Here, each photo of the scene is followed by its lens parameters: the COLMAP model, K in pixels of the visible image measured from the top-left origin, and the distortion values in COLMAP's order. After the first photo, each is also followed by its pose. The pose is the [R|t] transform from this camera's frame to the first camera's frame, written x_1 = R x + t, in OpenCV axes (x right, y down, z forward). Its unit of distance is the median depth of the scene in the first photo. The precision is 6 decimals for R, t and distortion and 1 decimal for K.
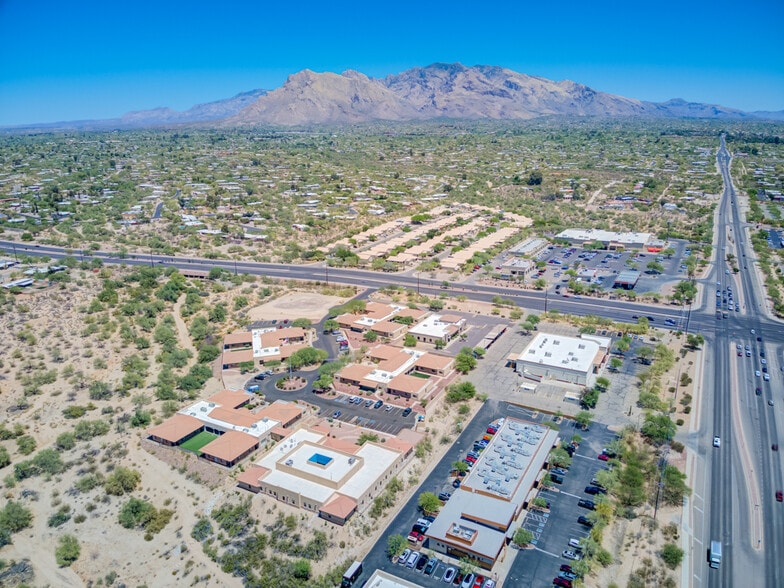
lens RADIAL K [[568.3, 0, 398.7], [0, 568.3, 289.1], [0, 0, 1]] dist [0.111692, -0.215369]
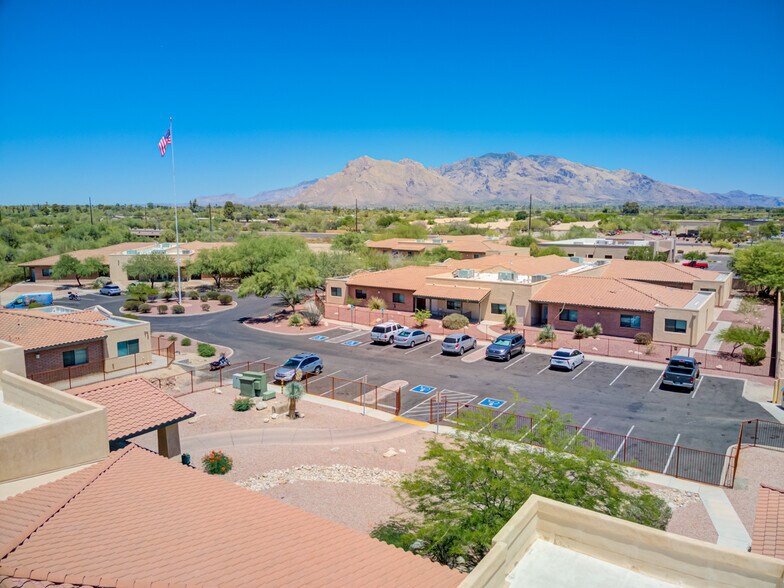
lens RADIAL K [[568.3, 0, 398.7], [0, 568.3, 289.1], [0, 0, 1]] dist [0.111692, -0.215369]
pose [[0.995709, 0.028868, -0.087927, -0.034209], [-0.041478, 0.988539, -0.145154, 0.128176], [0.082729, 0.148178, 0.985494, 0.473130]]
